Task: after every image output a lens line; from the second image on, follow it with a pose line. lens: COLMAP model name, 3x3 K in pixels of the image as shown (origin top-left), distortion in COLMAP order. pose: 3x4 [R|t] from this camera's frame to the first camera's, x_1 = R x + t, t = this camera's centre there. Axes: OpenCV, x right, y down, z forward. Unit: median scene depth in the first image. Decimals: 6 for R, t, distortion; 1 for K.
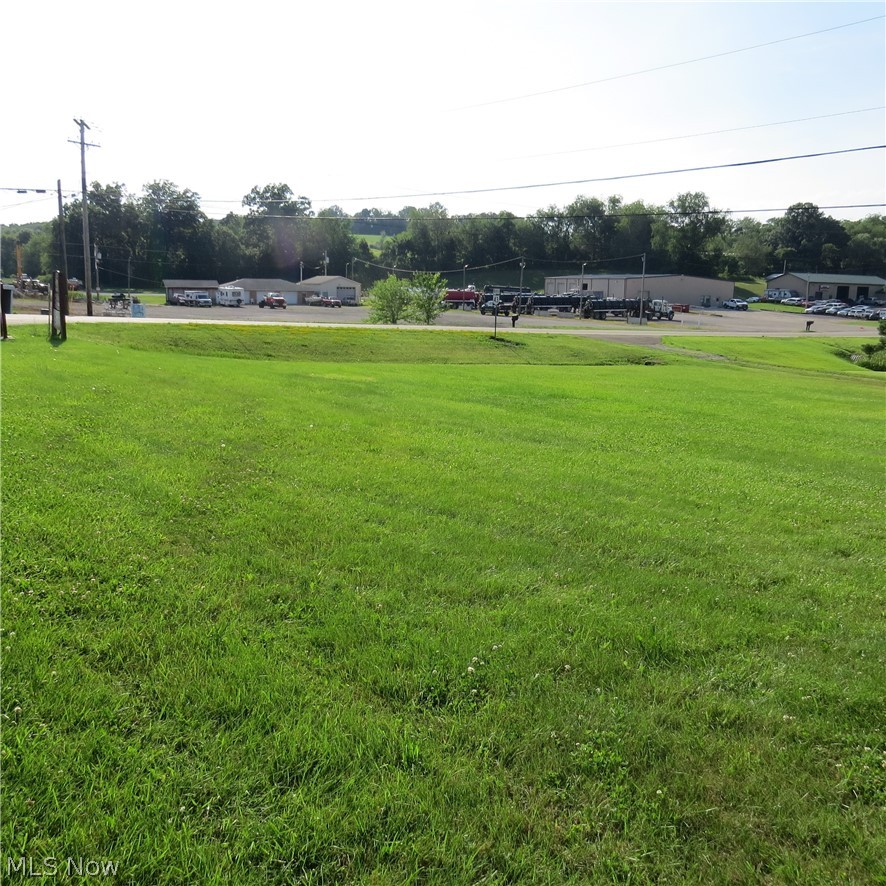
lens RADIAL K [[843.9, 0, 443.9], [0, 843.9, 440.0], [0, 0, 1]] dist [-0.020098, 0.000000]
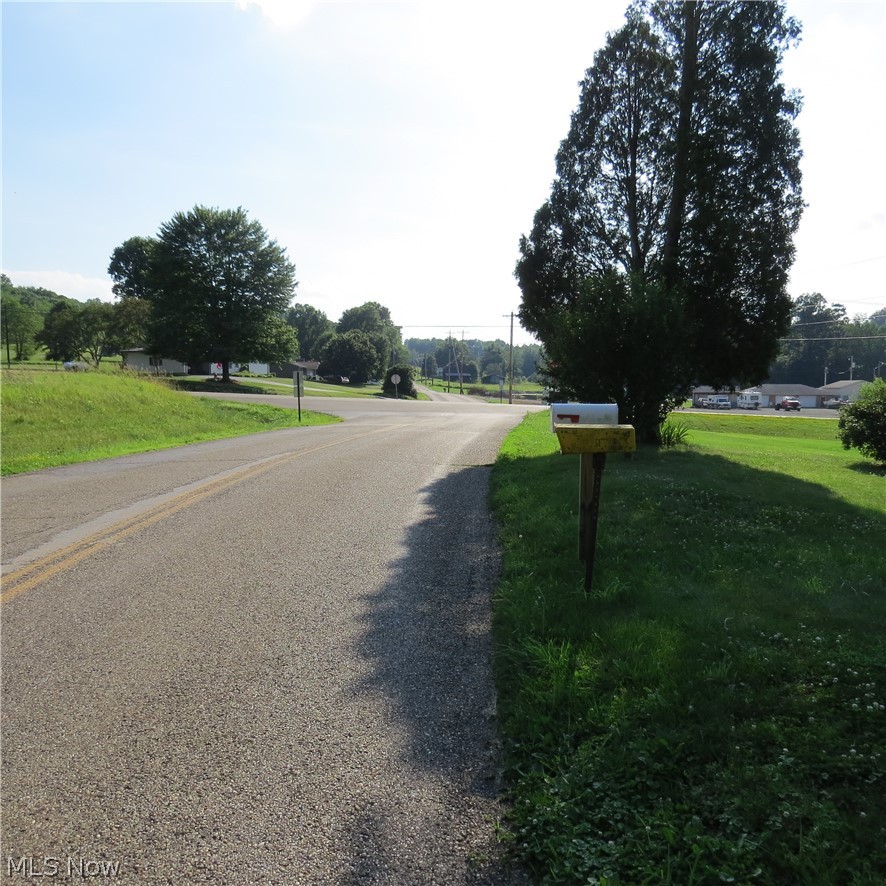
lens RADIAL K [[843.9, 0, 449.3], [0, 843.9, 446.2], [0, 0, 1]] dist [-0.020098, 0.000000]
pose [[0.818234, 0.025269, -0.574330, 0.498942], [-0.092661, 0.991768, -0.088377, 0.195641], [0.567369, 0.125531, 0.813839, -0.953875]]
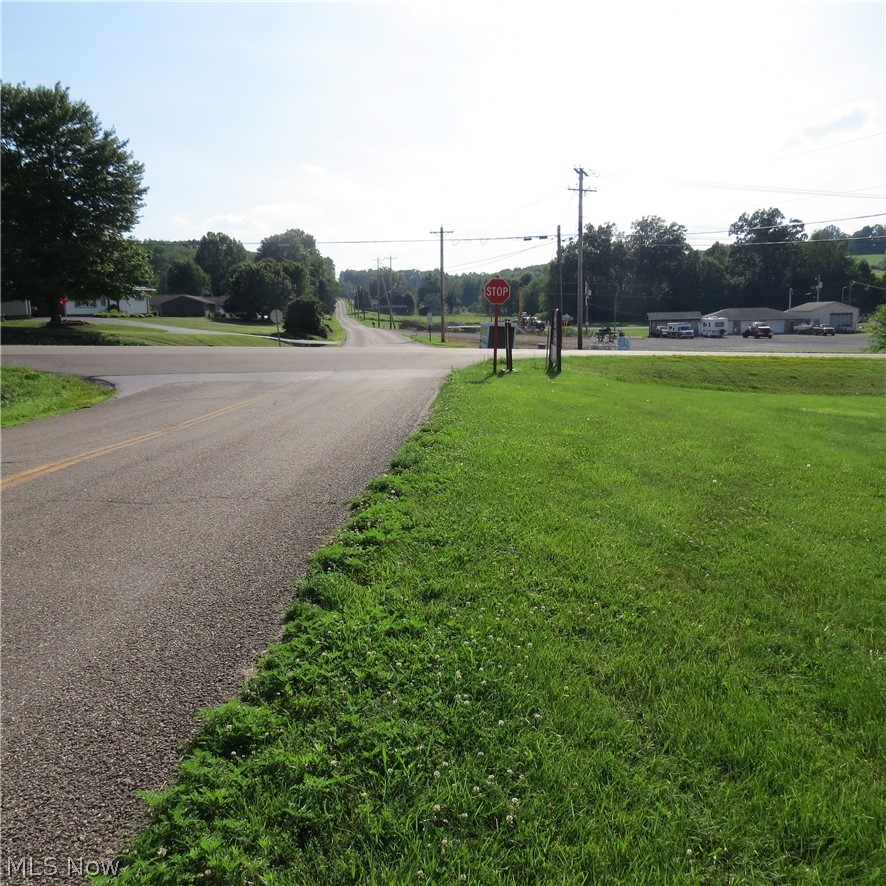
lens RADIAL K [[843.9, 0, 443.3], [0, 843.9, 443.2], [0, 0, 1]] dist [-0.020098, 0.000000]
pose [[0.851626, 0.038808, -0.522711, -0.013985], [-0.055747, 0.998305, -0.016708, -0.002669], [0.521176, 0.043368, 0.852346, -0.005065]]
